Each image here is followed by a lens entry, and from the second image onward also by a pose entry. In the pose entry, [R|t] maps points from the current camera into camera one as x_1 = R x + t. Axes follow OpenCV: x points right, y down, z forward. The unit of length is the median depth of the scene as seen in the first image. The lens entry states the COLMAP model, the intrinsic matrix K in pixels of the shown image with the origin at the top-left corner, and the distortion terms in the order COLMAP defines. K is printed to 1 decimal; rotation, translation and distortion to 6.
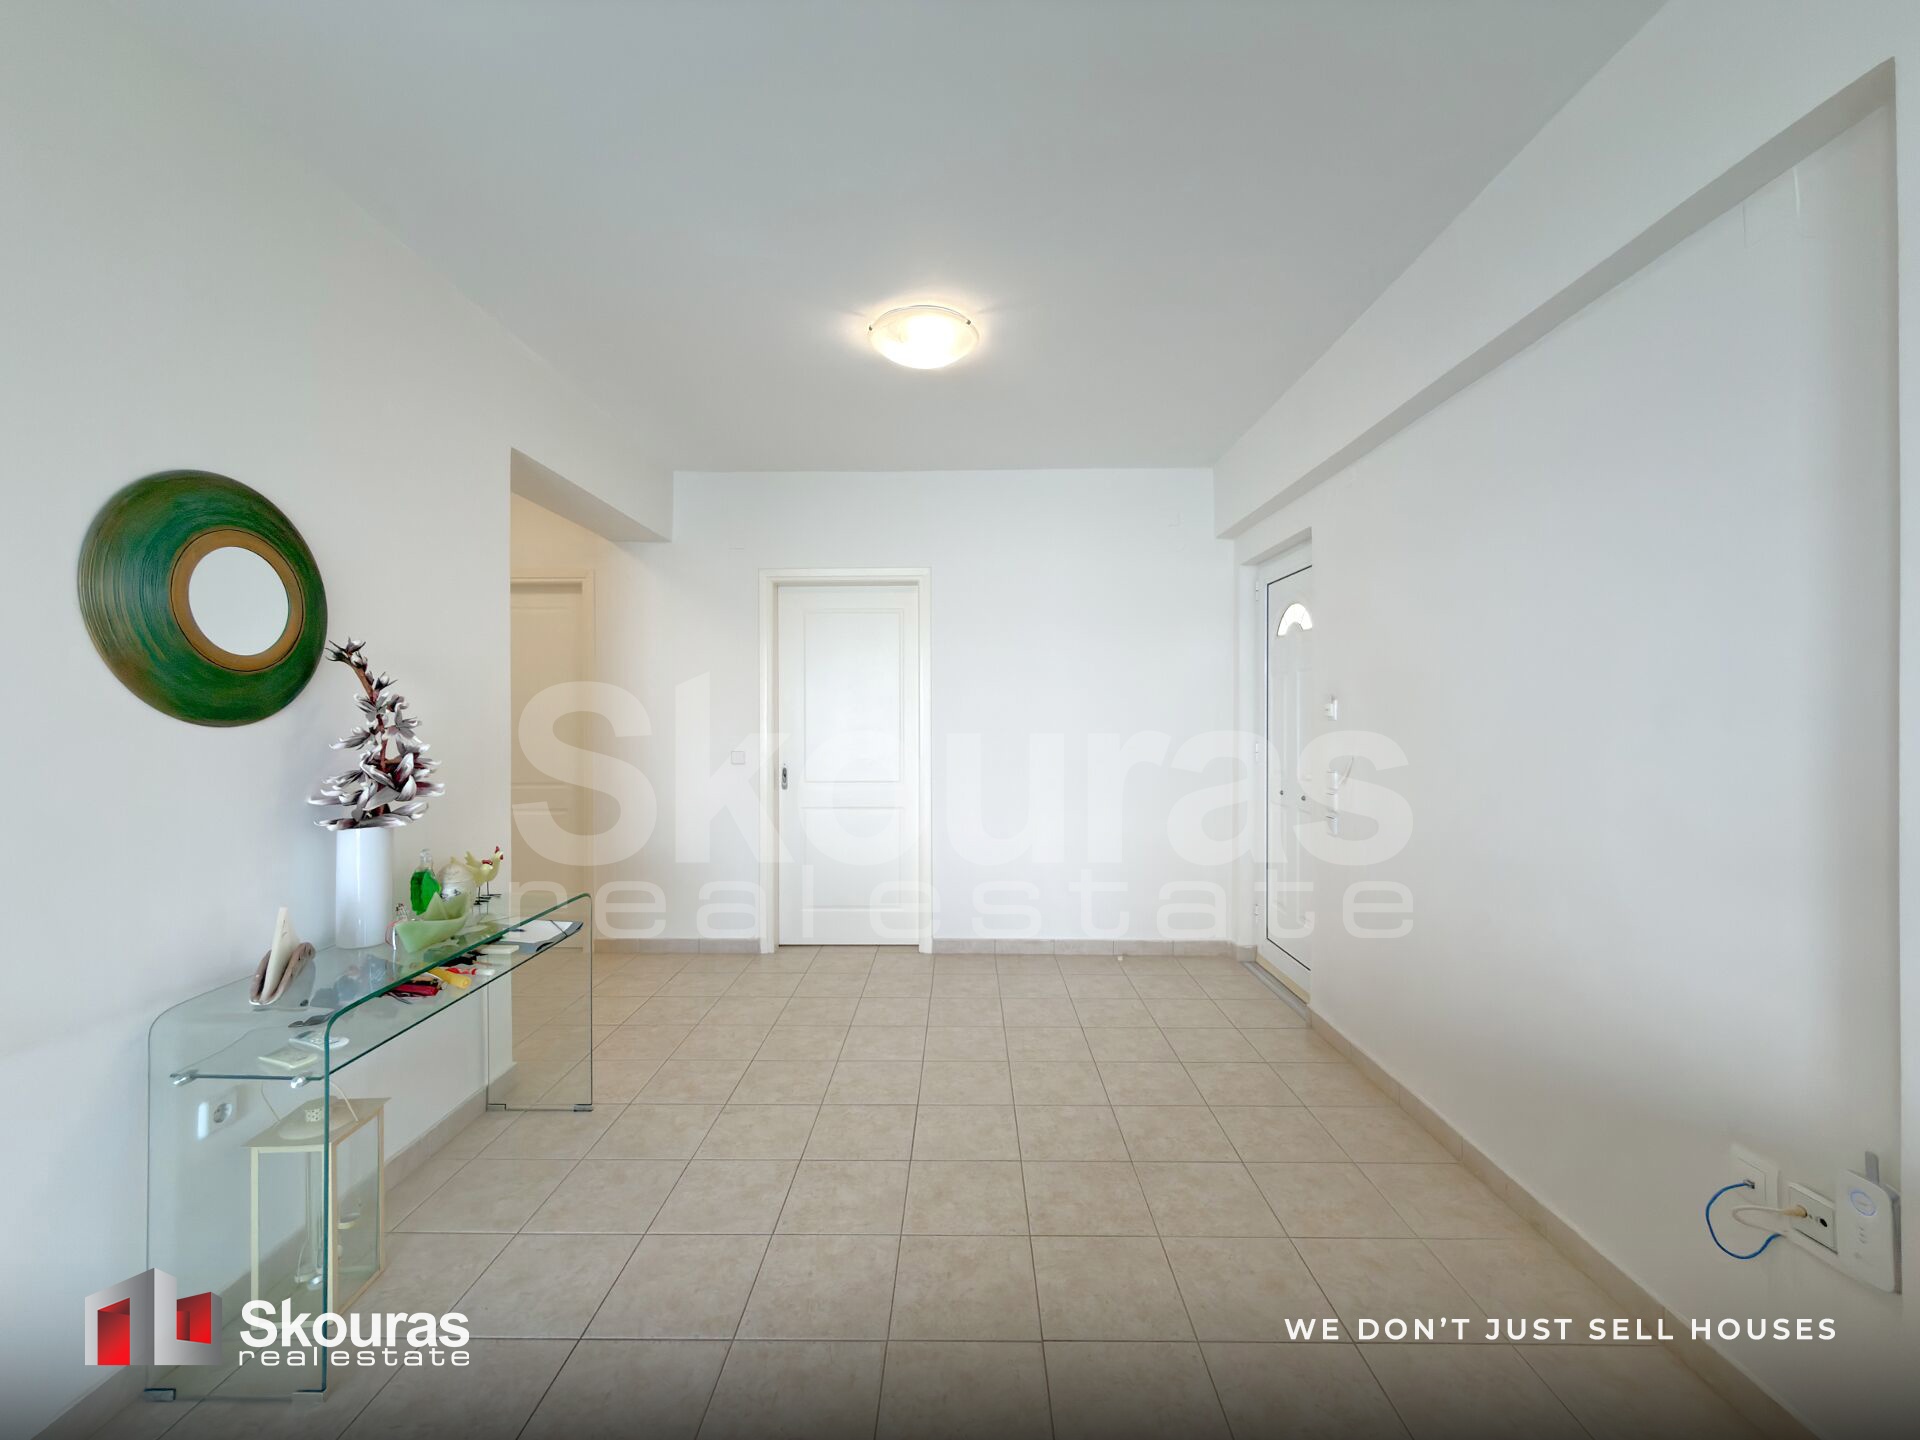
lens RADIAL K [[777.2, 0, 966.2], [0, 777.2, 715.0], [0, 0, 1]] dist [0.001540, 0.000239]
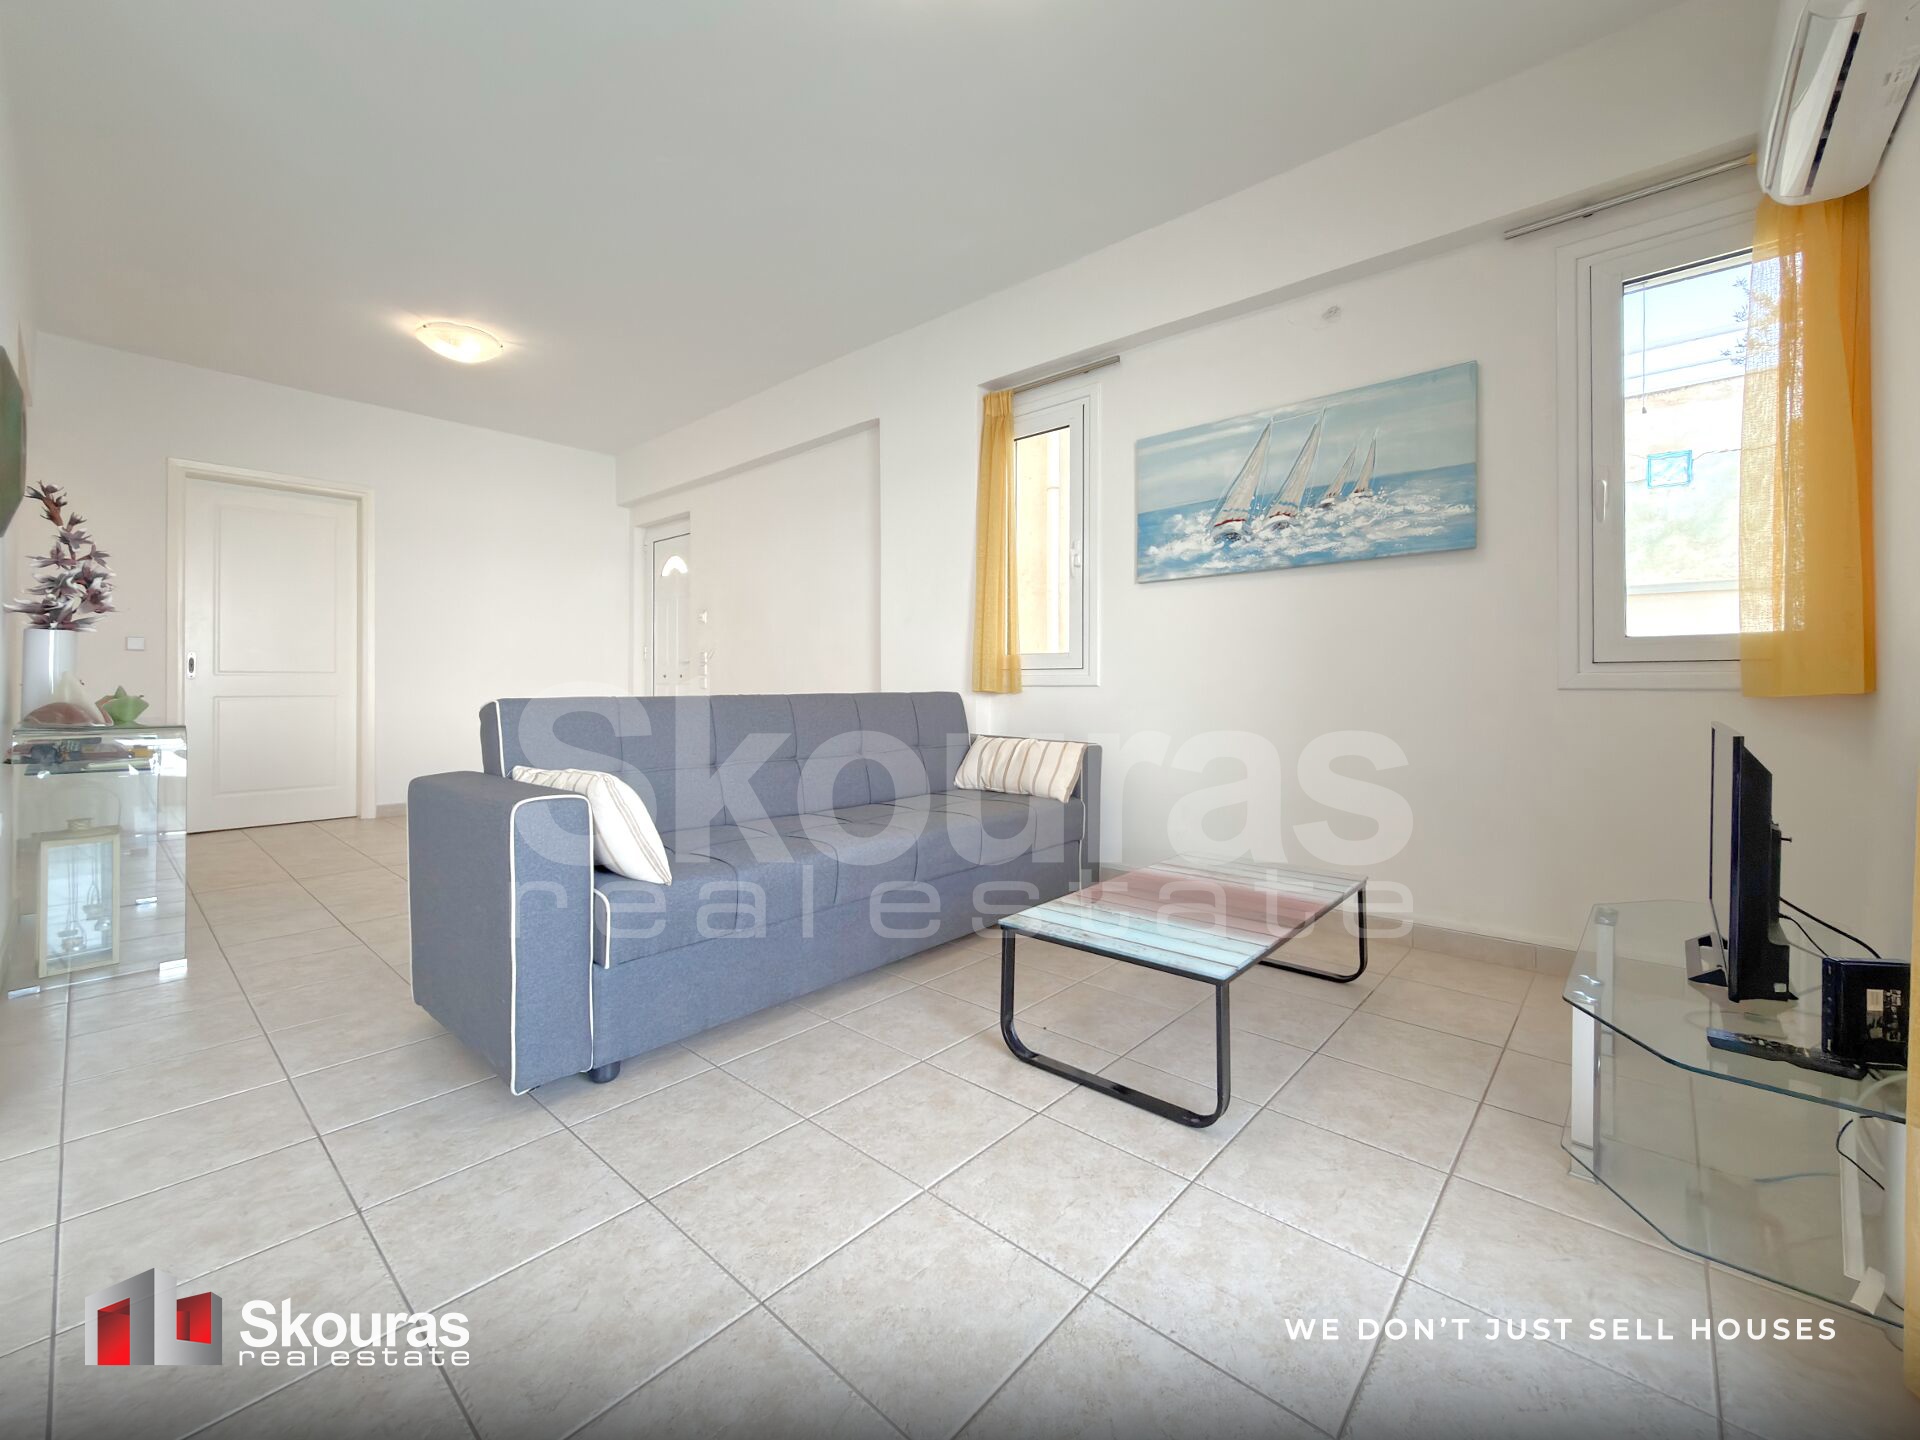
lens RADIAL K [[777.2, 0, 966.2], [0, 777.2, 715.0], [0, 0, 1]] dist [0.001540, 0.000239]
pose [[0.662041, -0.028768, 0.748915, -0.467410], [0.000607, 0.999283, 0.037849, 0.149021], [-0.749467, -0.024603, 0.661584, -0.626972]]
